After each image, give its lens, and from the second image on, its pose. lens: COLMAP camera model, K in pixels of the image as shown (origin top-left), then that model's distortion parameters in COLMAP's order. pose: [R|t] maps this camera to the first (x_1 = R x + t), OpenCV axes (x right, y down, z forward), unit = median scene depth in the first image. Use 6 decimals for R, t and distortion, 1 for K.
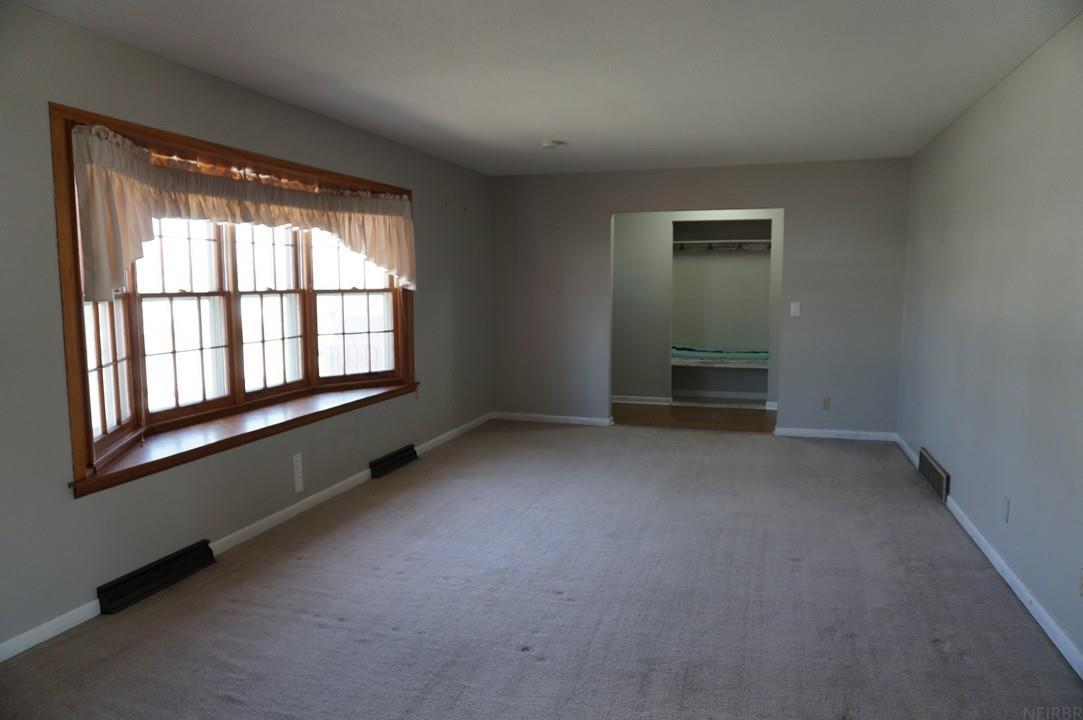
lens RADIAL K [[729.5, 0, 533.4], [0, 729.5, 361.8], [0, 0, 1]] dist [-0.053403, 0.038755]
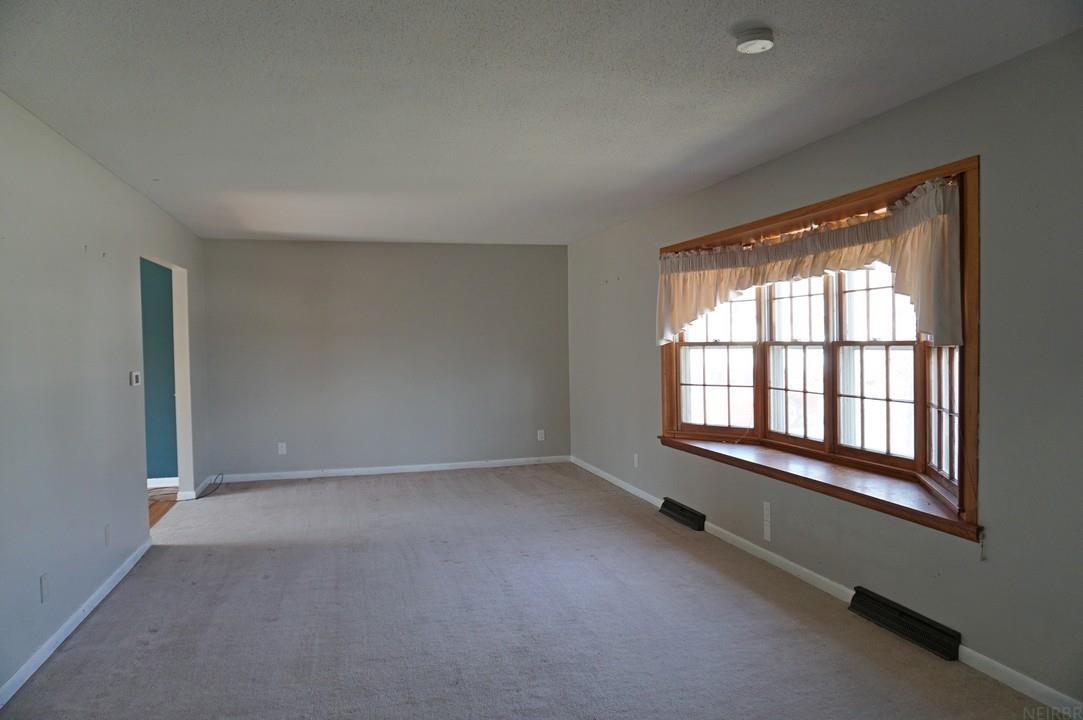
lens RADIAL K [[729.5, 0, 533.4], [0, 729.5, 361.8], [0, 0, 1]] dist [-0.053403, 0.038755]
pose [[-0.839636, 0.032214, -0.542194, 0.491019], [-0.041272, 0.991569, 0.122828, -0.178561], [0.541579, 0.125509, -0.831228, 1.635449]]
